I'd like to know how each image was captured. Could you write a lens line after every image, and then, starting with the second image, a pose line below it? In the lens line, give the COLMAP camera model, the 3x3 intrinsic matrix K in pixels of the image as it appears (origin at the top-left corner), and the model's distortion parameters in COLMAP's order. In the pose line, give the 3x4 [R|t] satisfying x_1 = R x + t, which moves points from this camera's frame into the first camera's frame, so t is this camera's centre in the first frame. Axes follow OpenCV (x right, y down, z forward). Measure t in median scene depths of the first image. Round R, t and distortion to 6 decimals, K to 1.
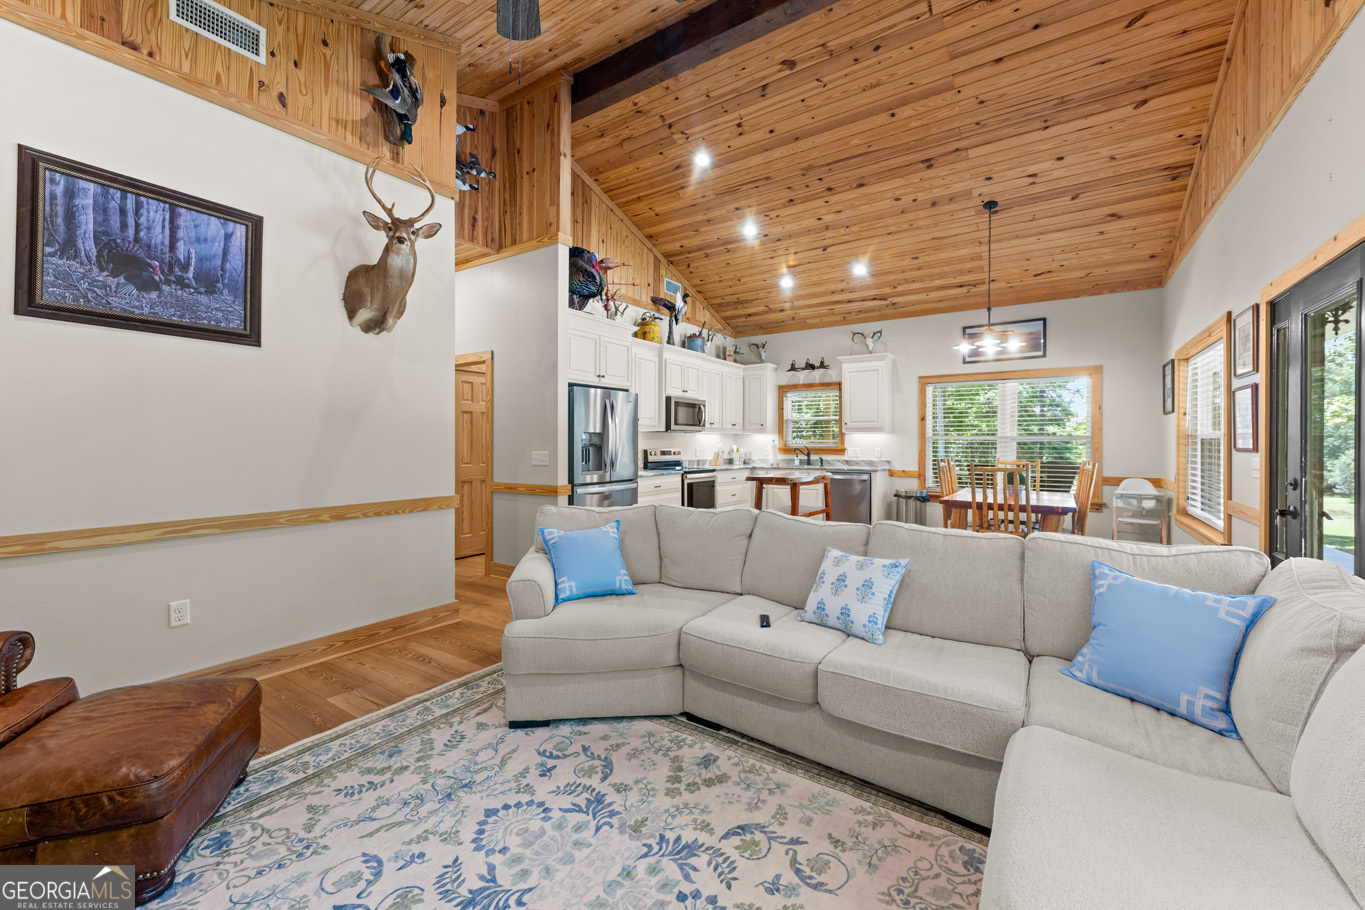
lens RADIAL K [[563.2, 0, 679.5], [0, 563.2, 441.5], [0, 0, 1]] dist [-0.001381, -0.000432]
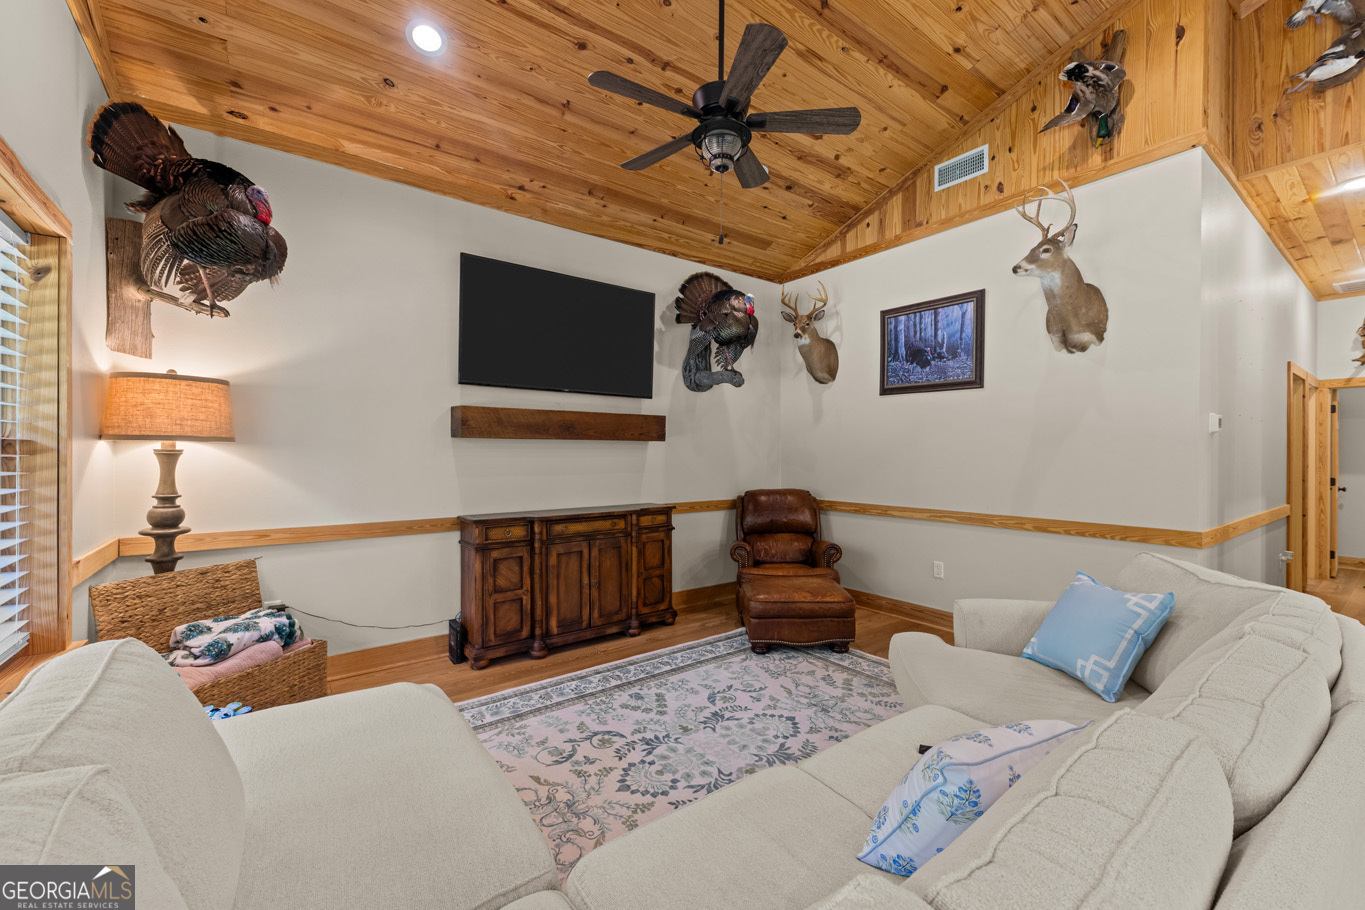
lens RADIAL K [[532.7, 0, 698.9], [0, 532.7, 454.4], [0, 0, 1]] dist [0.000815, -0.000011]
pose [[-0.316279, -0.006050, -0.948647, 0.924575], [-0.007858, 0.999962, -0.003757, -0.002972], [0.948634, 0.006266, -0.316315, 1.084974]]
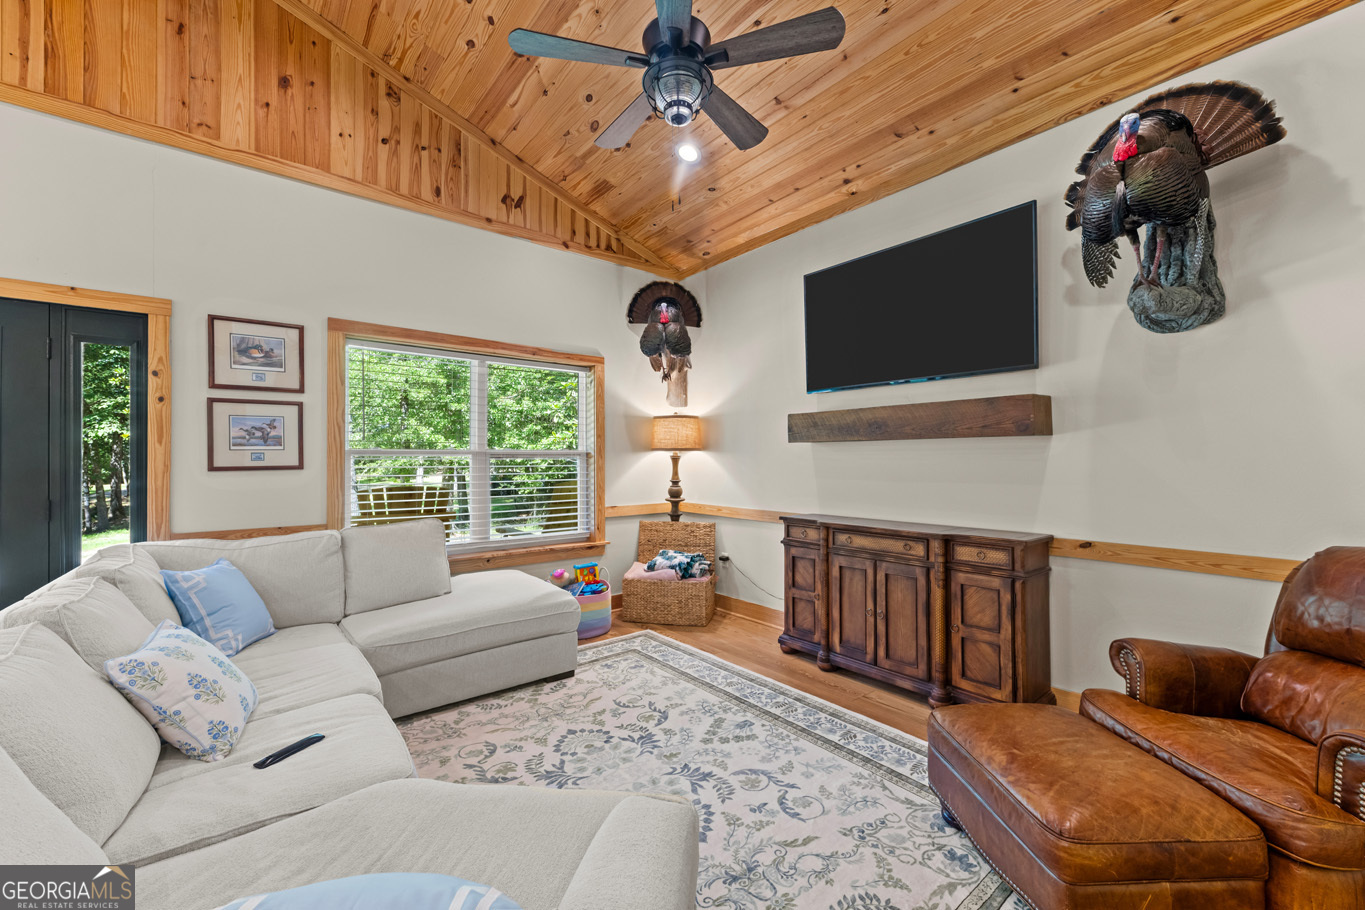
lens RADIAL K [[532.7, 0, 698.9], [0, 532.7, 454.4], [0, 0, 1]] dist [0.000815, -0.000011]
pose [[-0.969612, -0.001928, 0.244641, -0.504844], [-0.002739, 0.999992, -0.002975, -0.007596], [-0.244633, -0.003554, -0.969609, 1.721095]]
